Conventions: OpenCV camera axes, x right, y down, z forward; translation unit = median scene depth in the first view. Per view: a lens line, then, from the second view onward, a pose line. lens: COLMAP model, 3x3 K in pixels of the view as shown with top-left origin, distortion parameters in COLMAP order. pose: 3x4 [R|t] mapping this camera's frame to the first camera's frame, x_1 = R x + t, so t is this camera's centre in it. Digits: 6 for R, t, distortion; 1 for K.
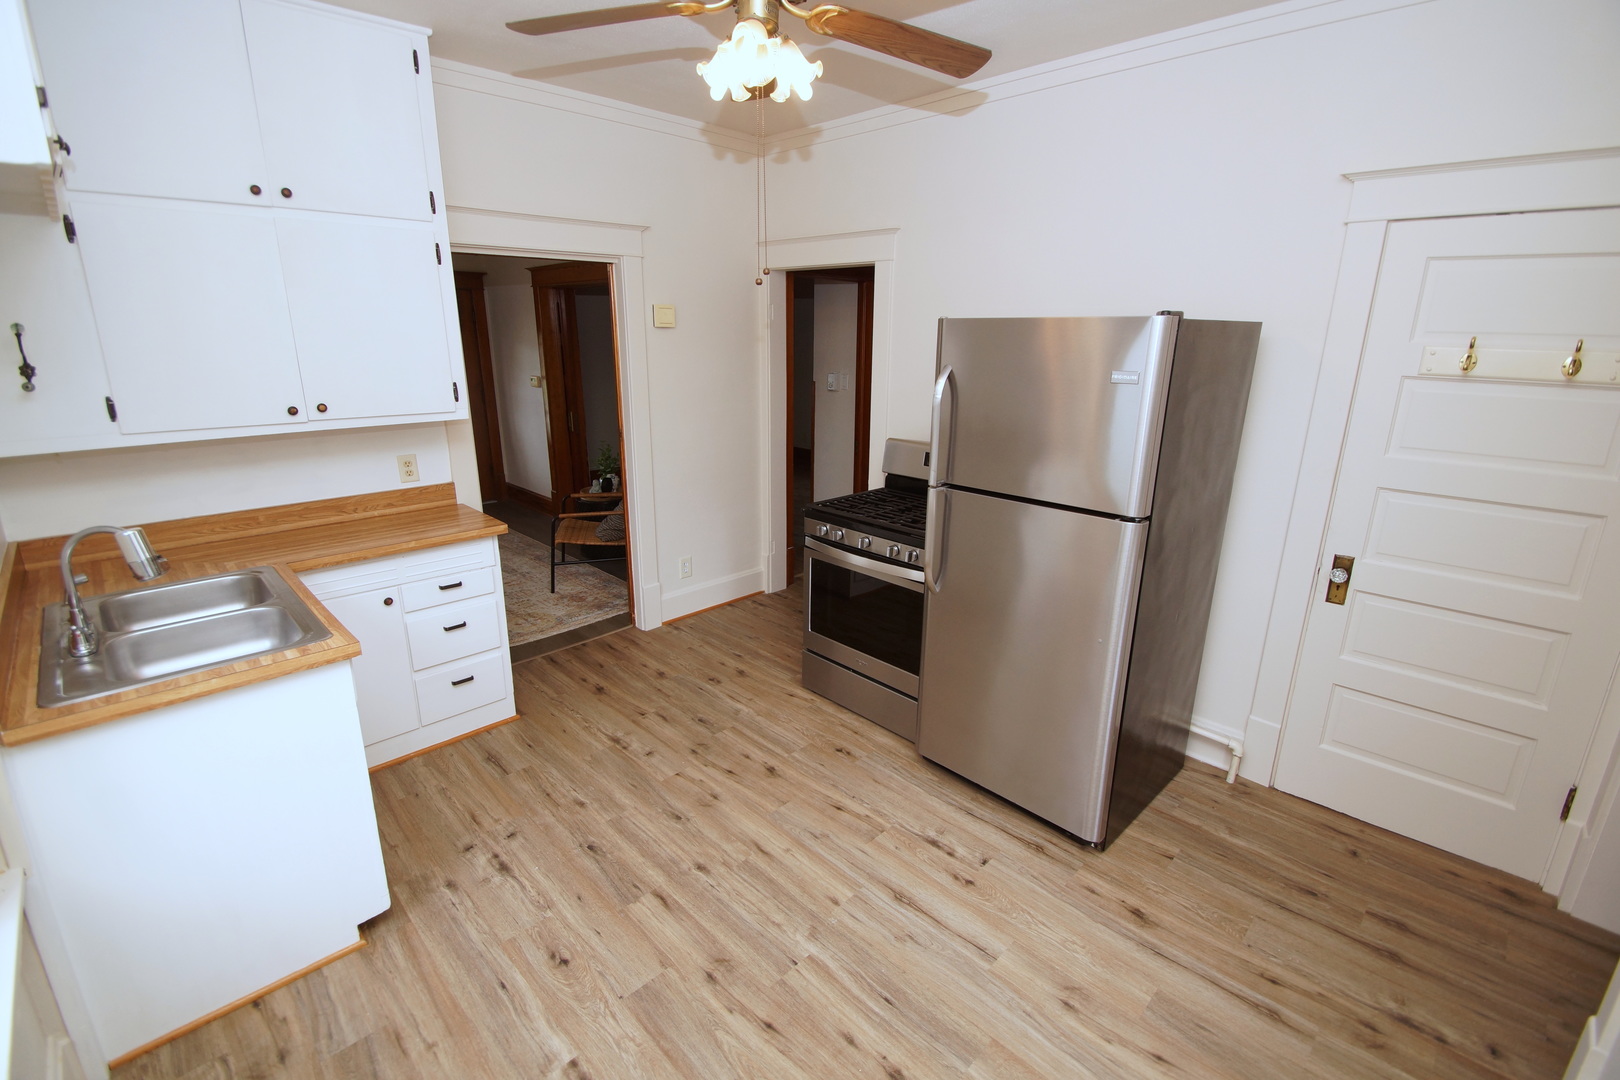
lens RADIAL K [[719.7, 0, 809.0], [0, 719.7, 536.9], [0, 0, 1]] dist [0.002780, -0.000455]
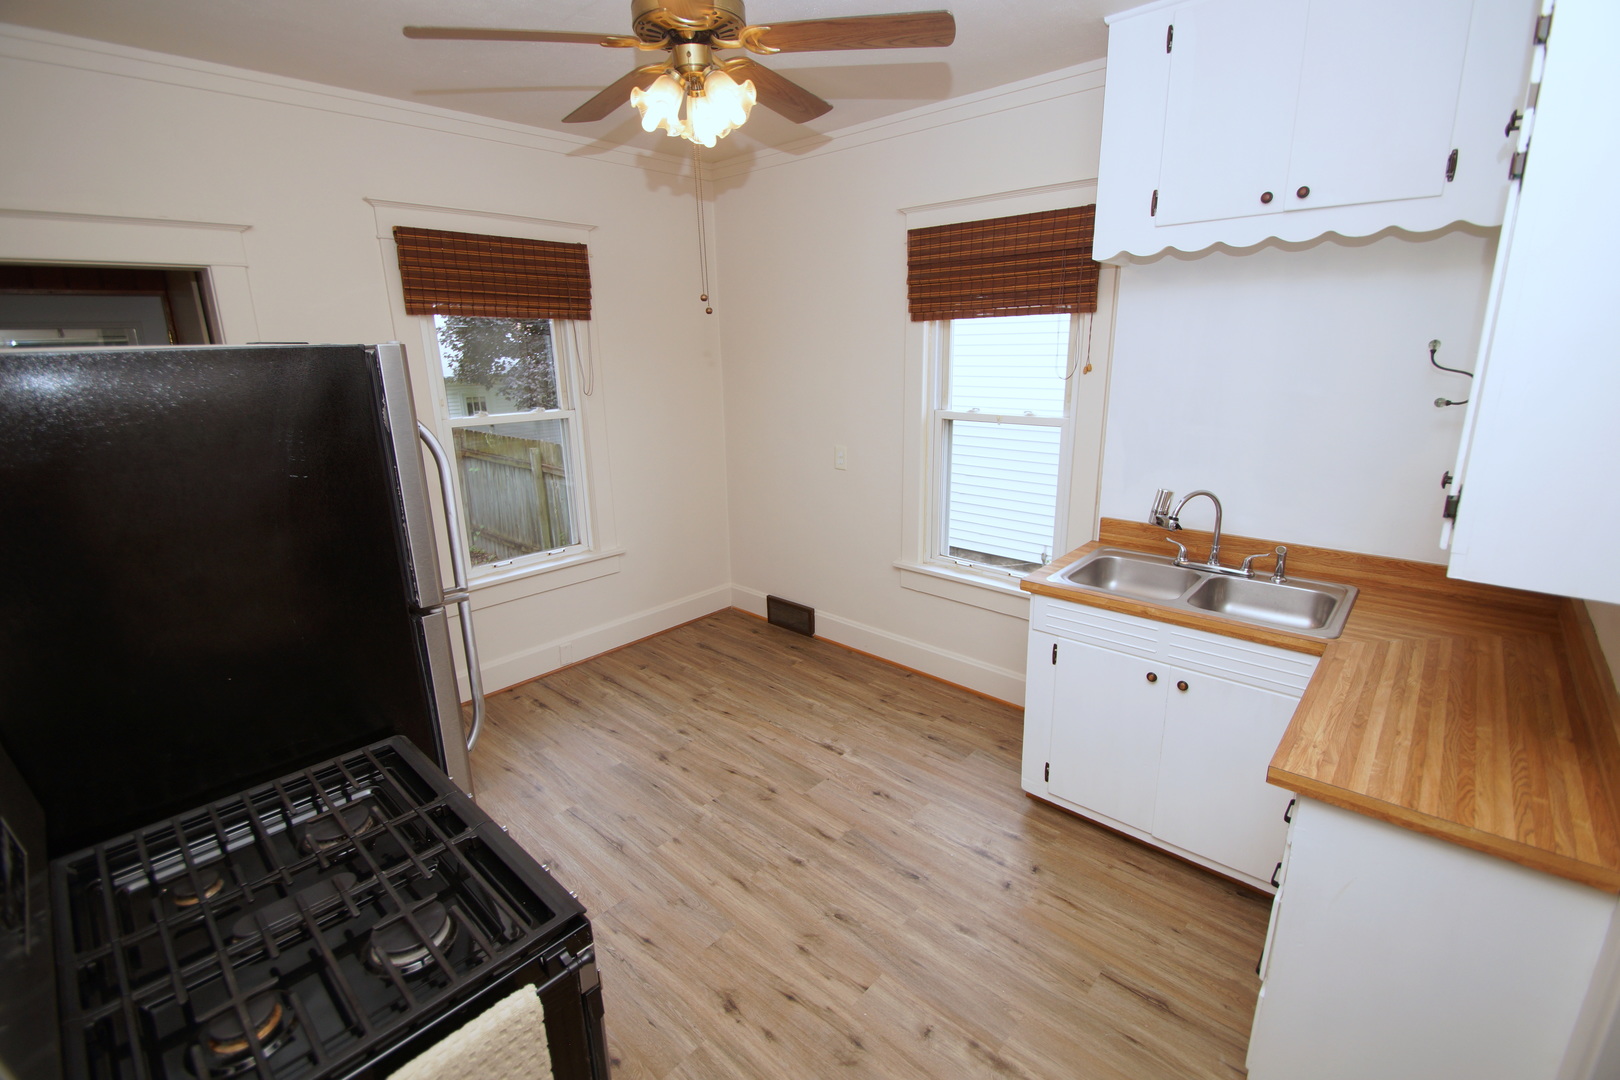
lens RADIAL K [[719.7, 0, 810.8], [0, 719.7, 538.3], [0, 0, 1]] dist [0.002780, -0.000455]
pose [[-0.998479, 0.024511, -0.049389, -0.127270], [-0.004440, 0.857107, 0.515119, -0.482271], [0.054958, 0.514554, -0.855695, 1.636906]]
